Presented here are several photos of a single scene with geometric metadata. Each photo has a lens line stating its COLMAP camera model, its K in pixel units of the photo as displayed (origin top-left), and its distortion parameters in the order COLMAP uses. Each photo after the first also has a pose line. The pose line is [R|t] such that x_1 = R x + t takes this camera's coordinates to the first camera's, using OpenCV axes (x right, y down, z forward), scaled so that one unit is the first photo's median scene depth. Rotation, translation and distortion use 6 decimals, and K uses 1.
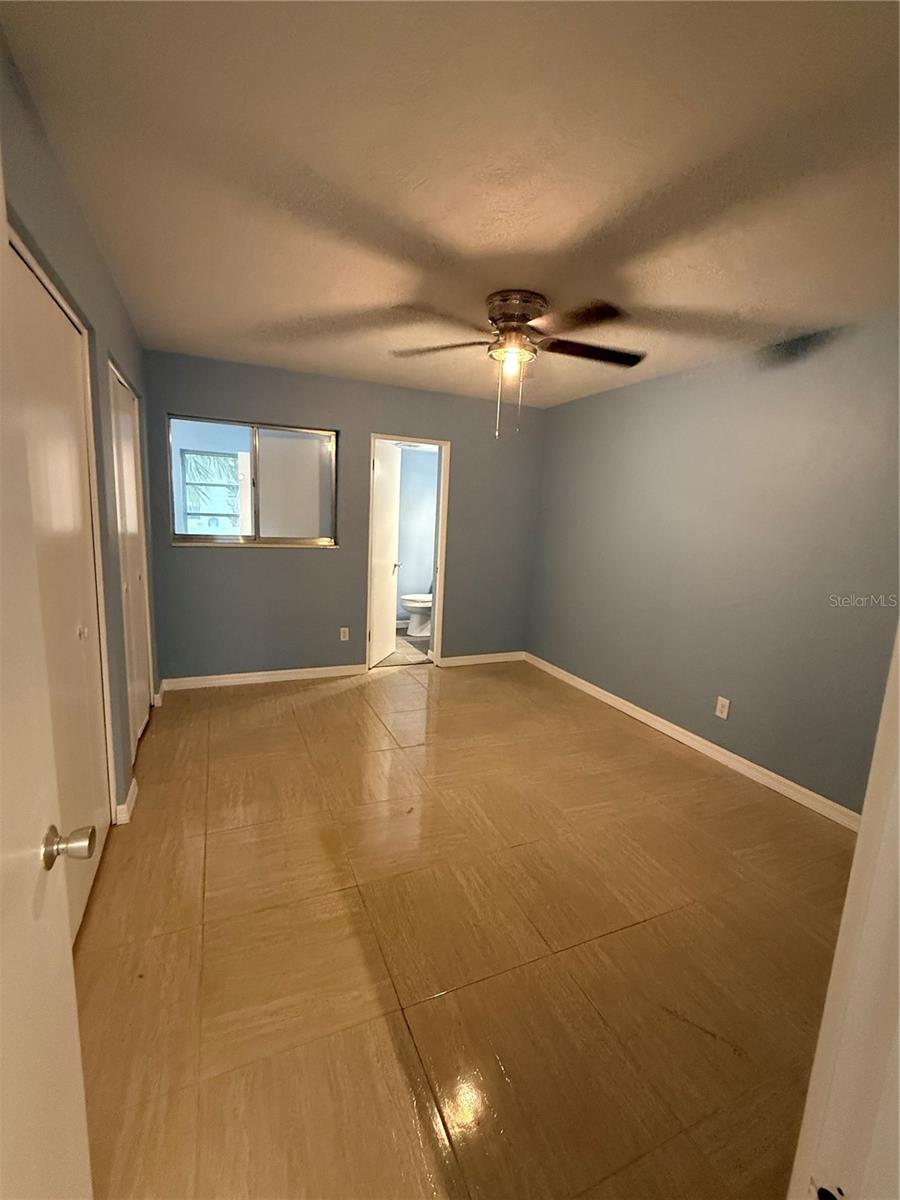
lens RADIAL K [[511.9, 0, 450.0], [0, 511.9, 600.0], [0, 0, 1]] dist [-0.001567, -0.000081]
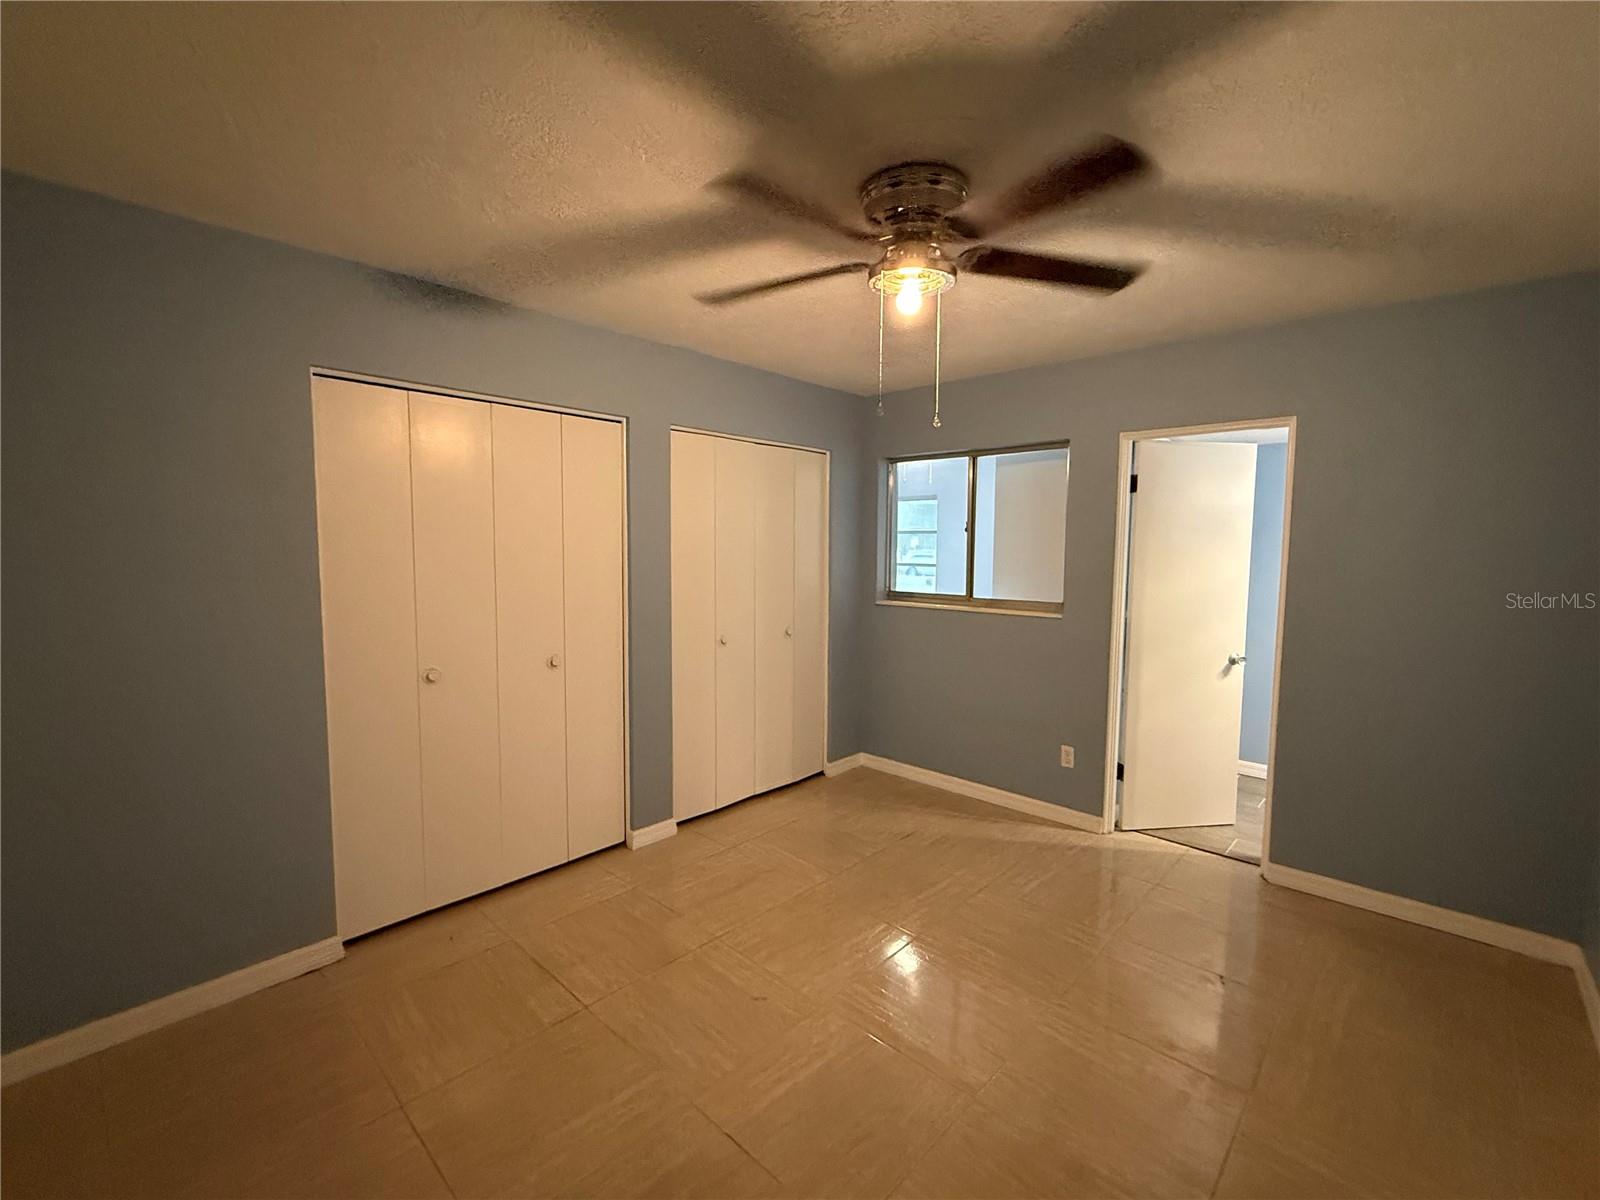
lens RADIAL K [[682.5, 0, 800.0], [0, 682.5, 600.0], [0, 0, 1]] dist [-0.001567, -0.000081]
pose [[0.383948, 0.030463, -0.922852, 0.455831], [-0.144762, 0.989082, -0.027579, -0.054461], [0.911936, 0.144182, 0.384166, 0.381255]]
